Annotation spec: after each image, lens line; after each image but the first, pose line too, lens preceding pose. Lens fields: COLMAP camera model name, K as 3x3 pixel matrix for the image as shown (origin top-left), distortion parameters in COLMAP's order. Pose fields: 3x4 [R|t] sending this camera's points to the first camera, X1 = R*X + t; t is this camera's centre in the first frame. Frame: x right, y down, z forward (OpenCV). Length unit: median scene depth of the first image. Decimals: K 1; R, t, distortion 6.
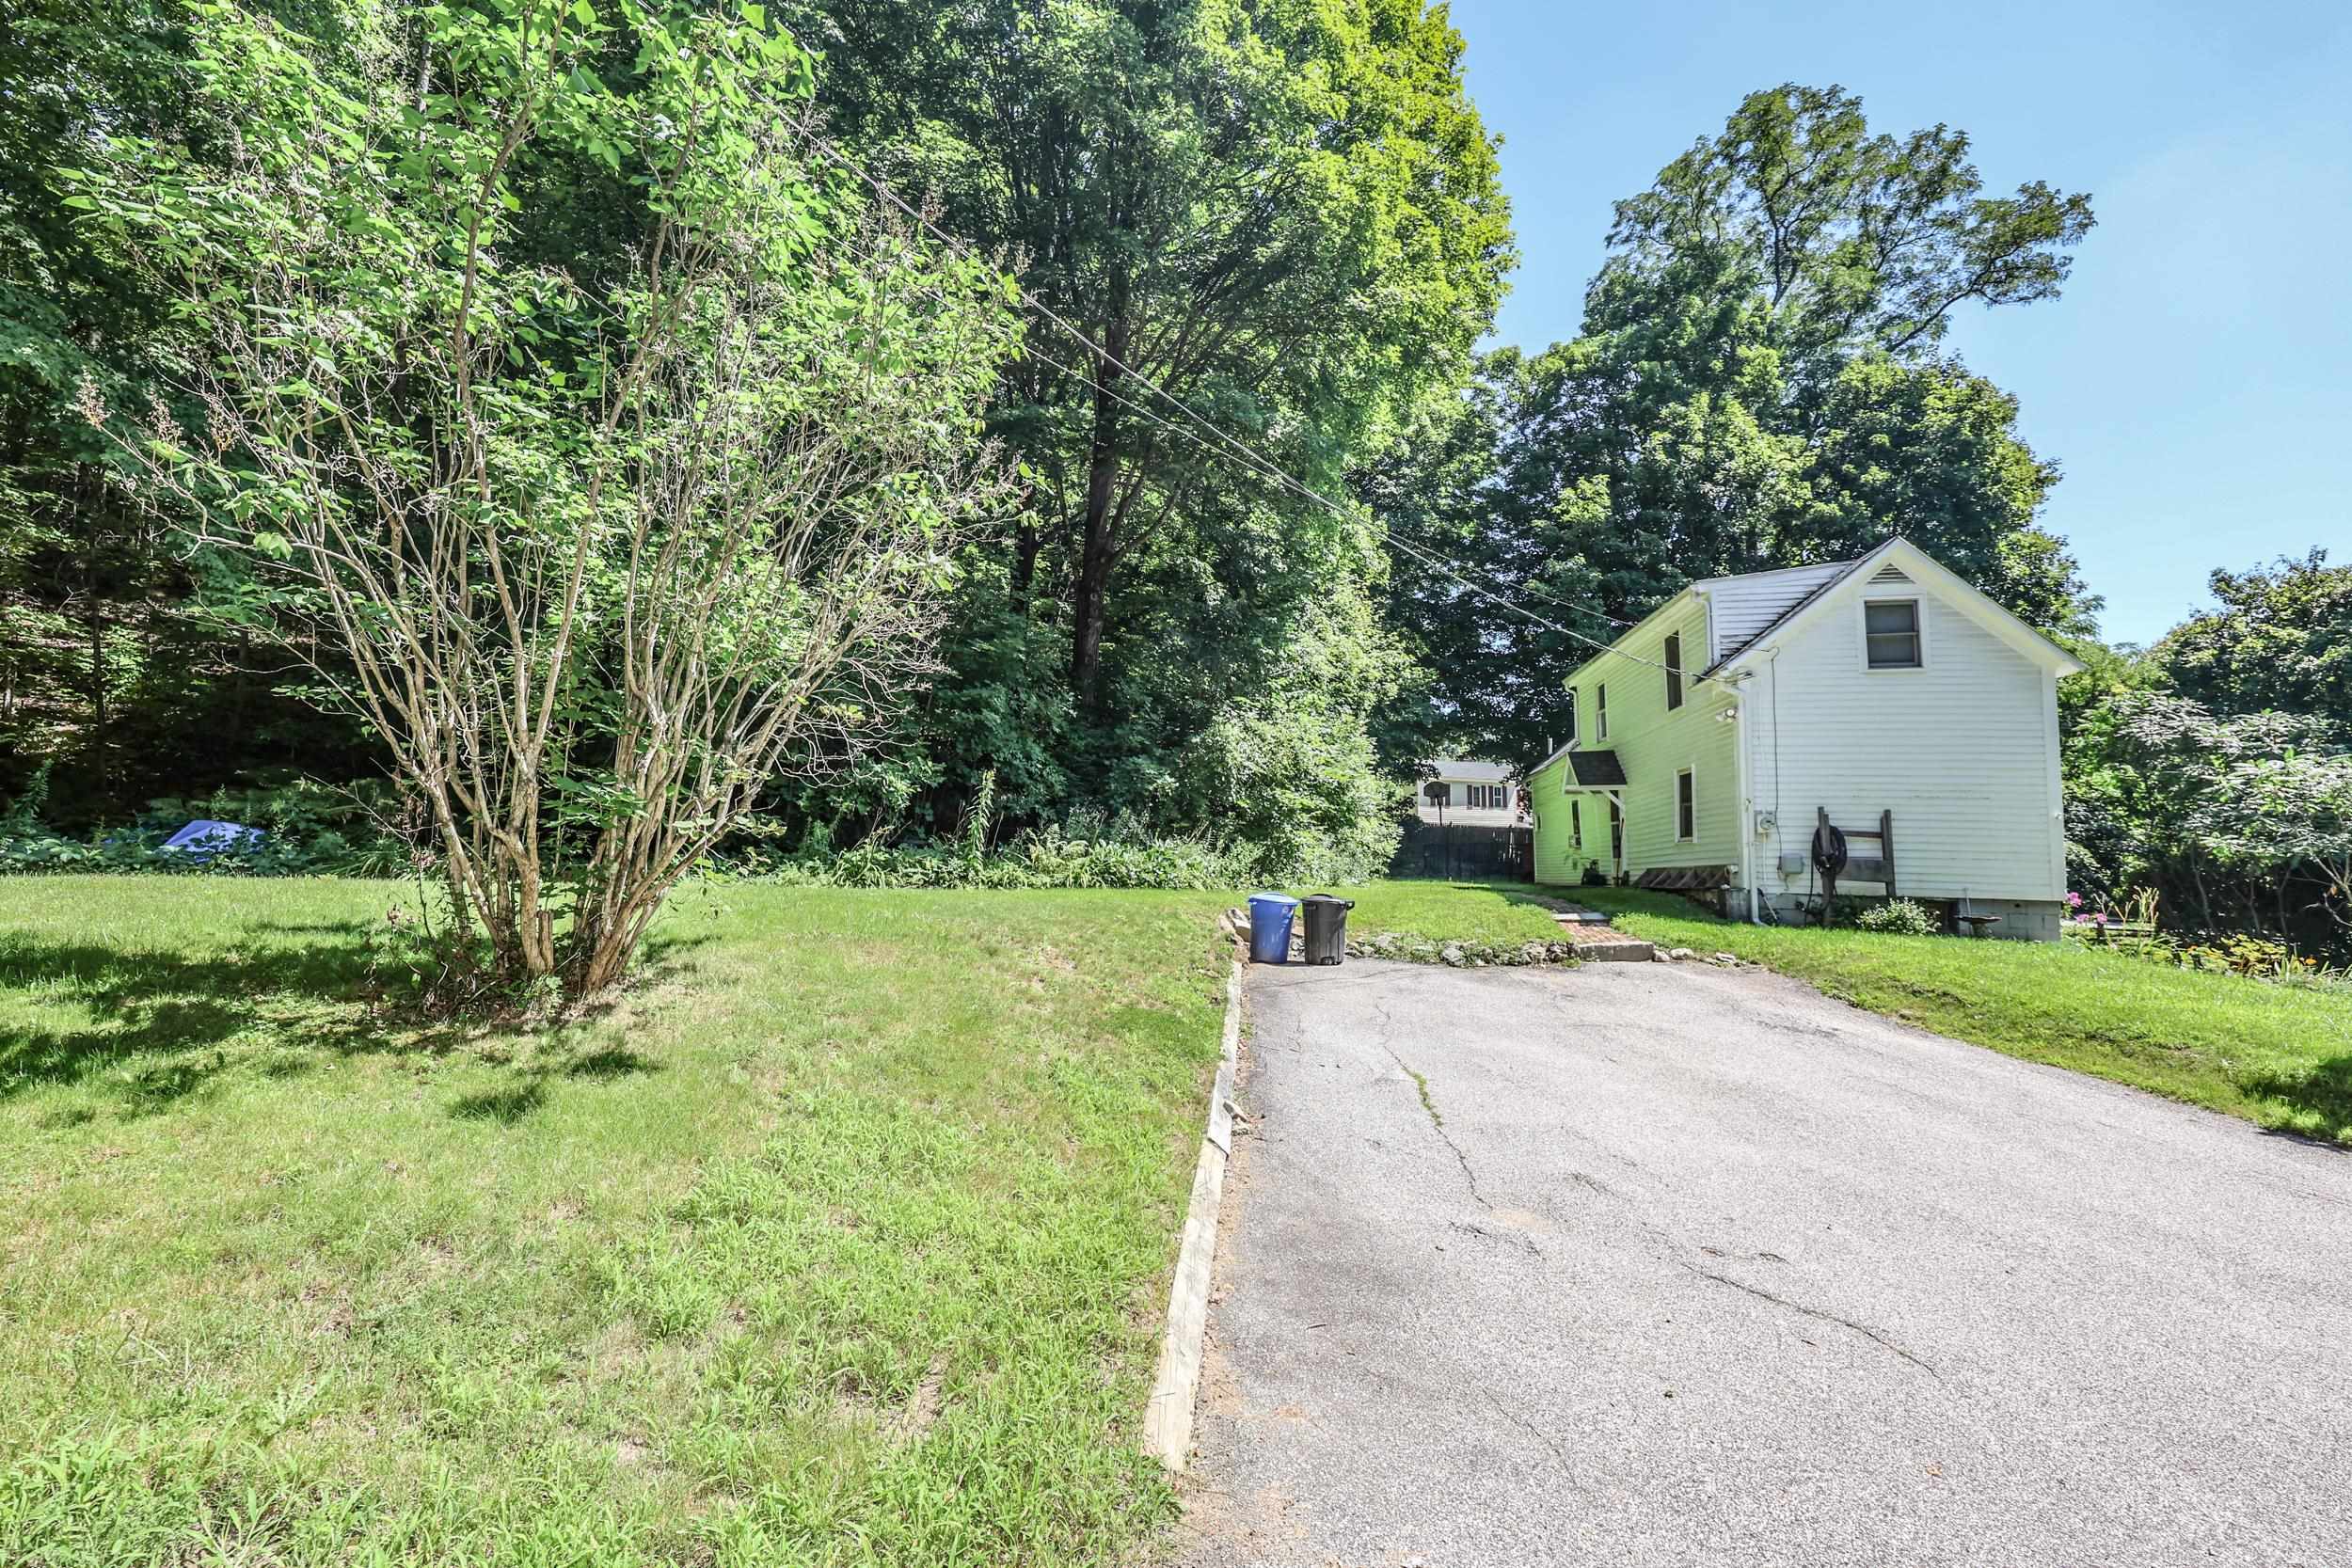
lens RADIAL K [[1029.1, 0, 1168.2], [0, 1029.1, 792.5], [0, 0, 1]] dist [-0.000741, -0.000208]
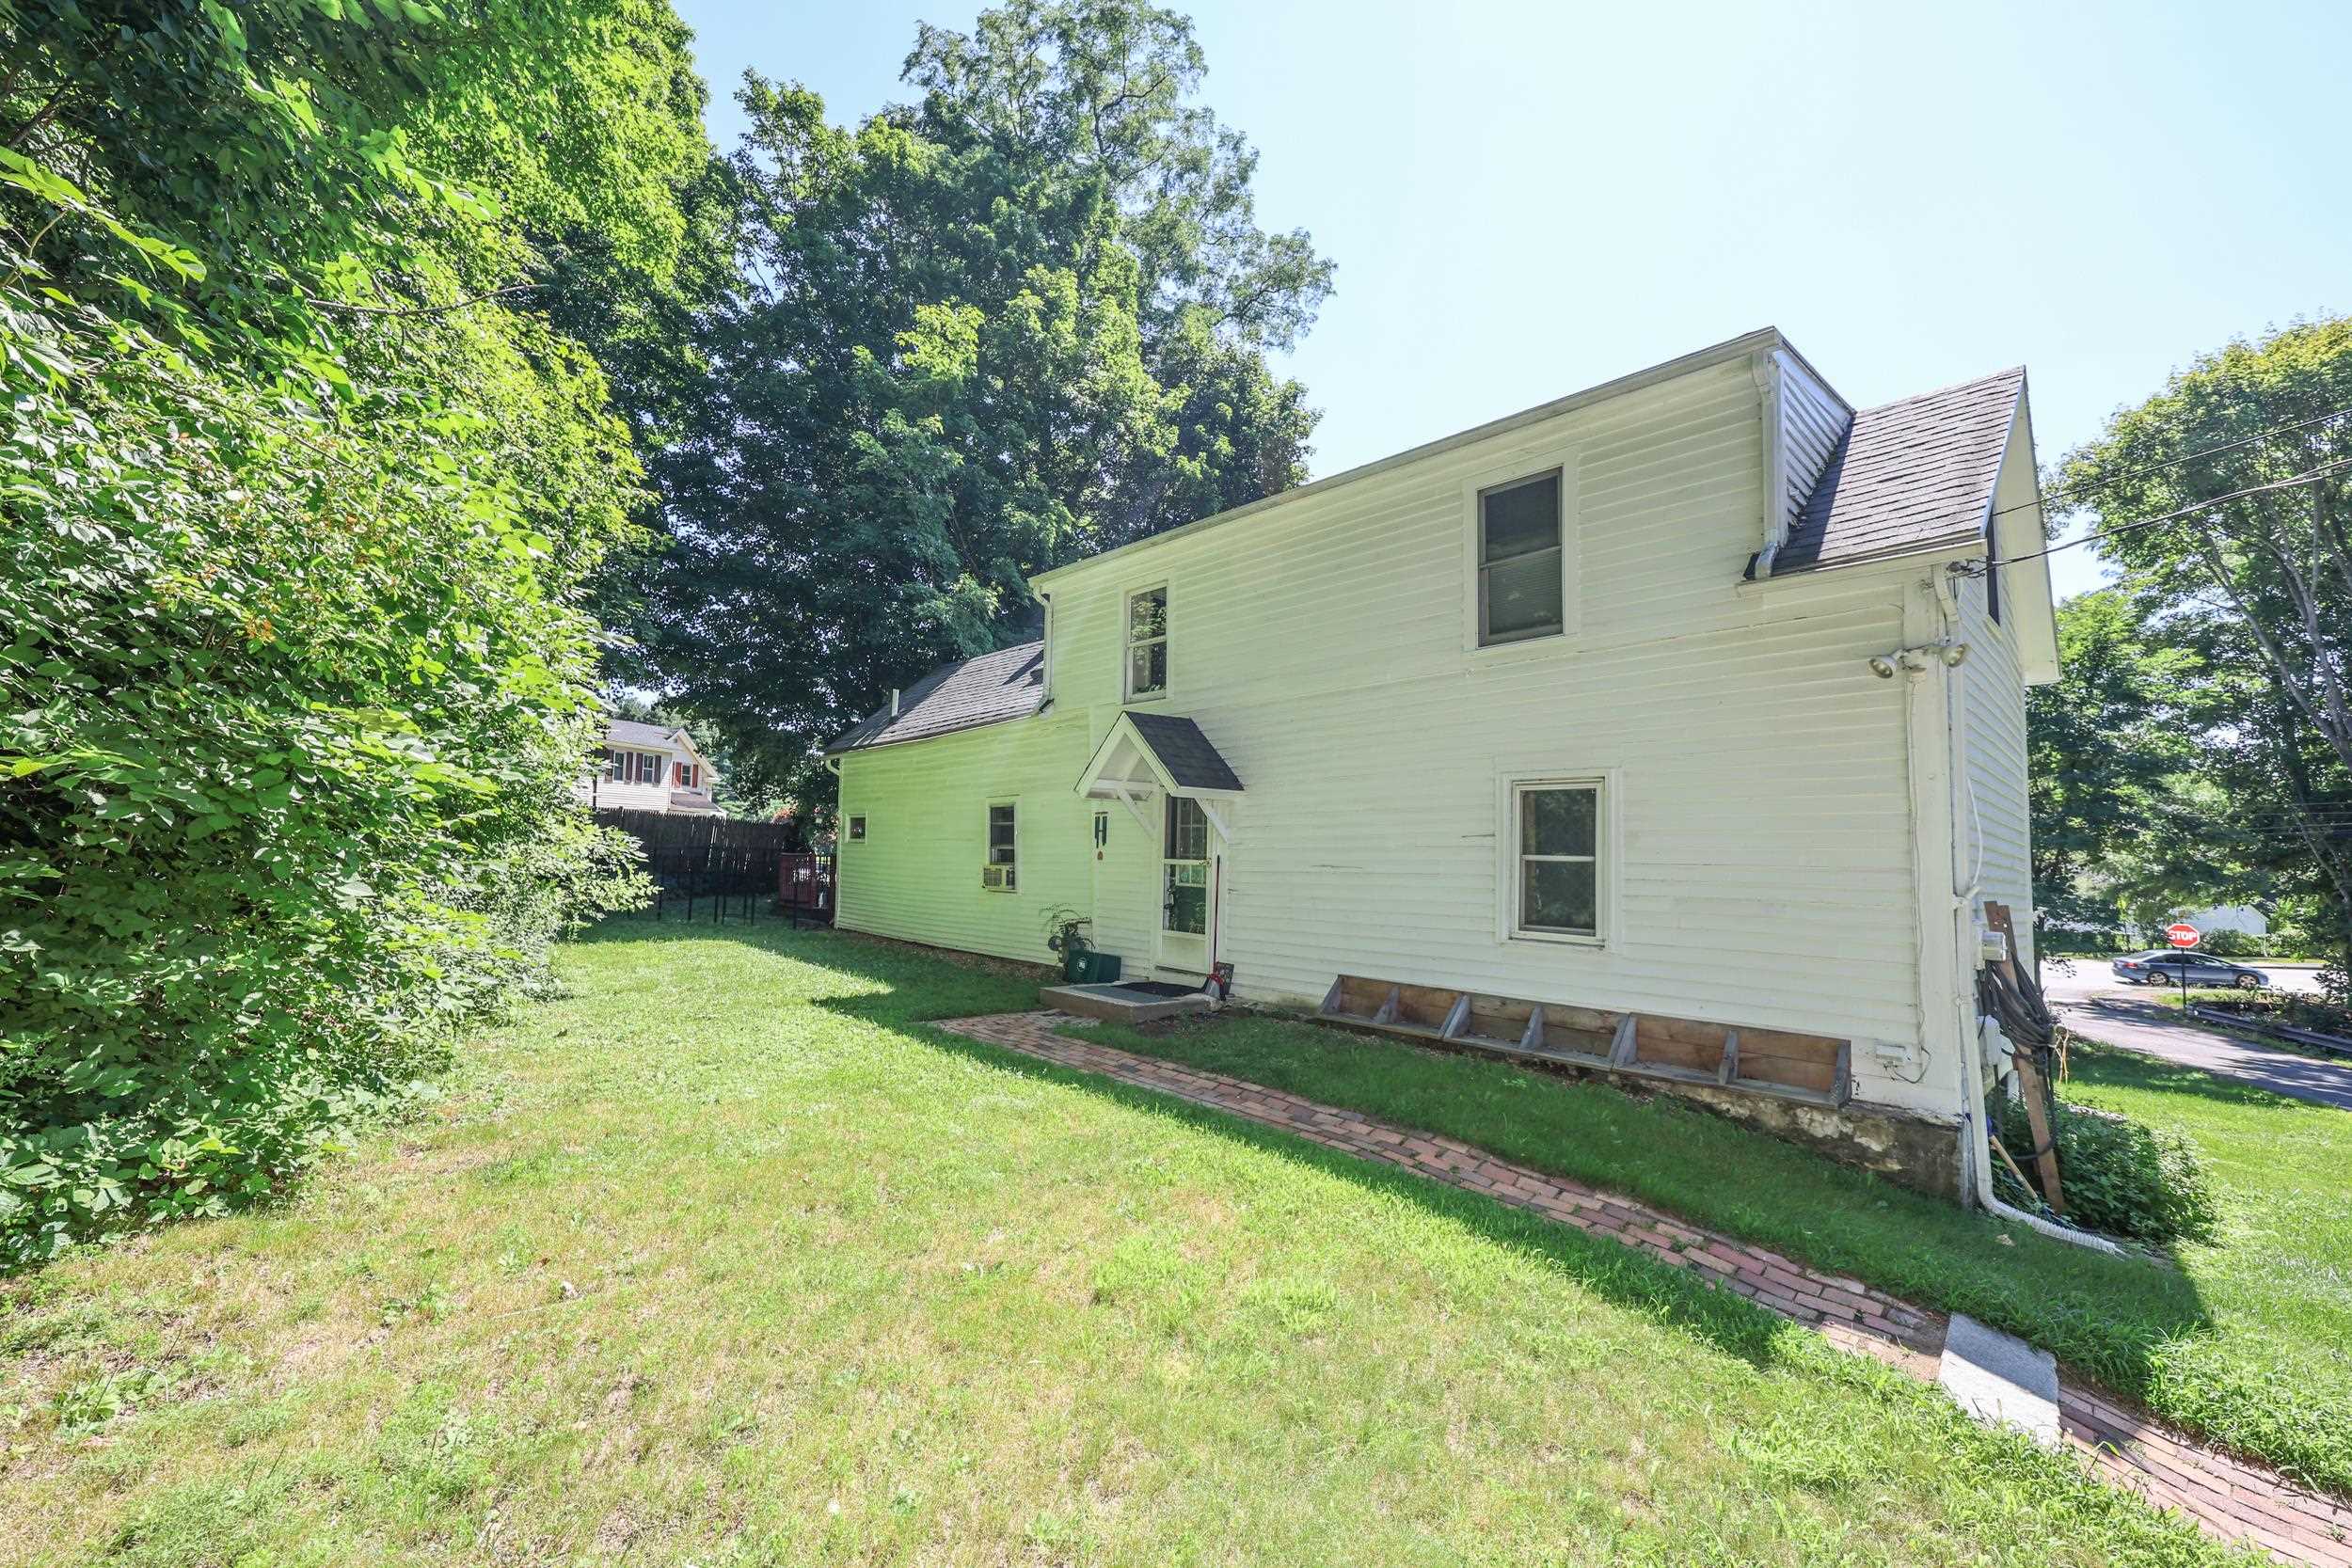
lens RADIAL K [[982.7, 0, 1163.3], [0, 982.7, 787.6], [0, 0, 1]] dist [-0.001048, 0.000314]
pose [[0.650733, 0.072668, 0.755821, 0.043647], [-0.086351, 0.996035, -0.021418, 0.001658], [-0.754380, -0.051329, 0.654428, 0.465438]]
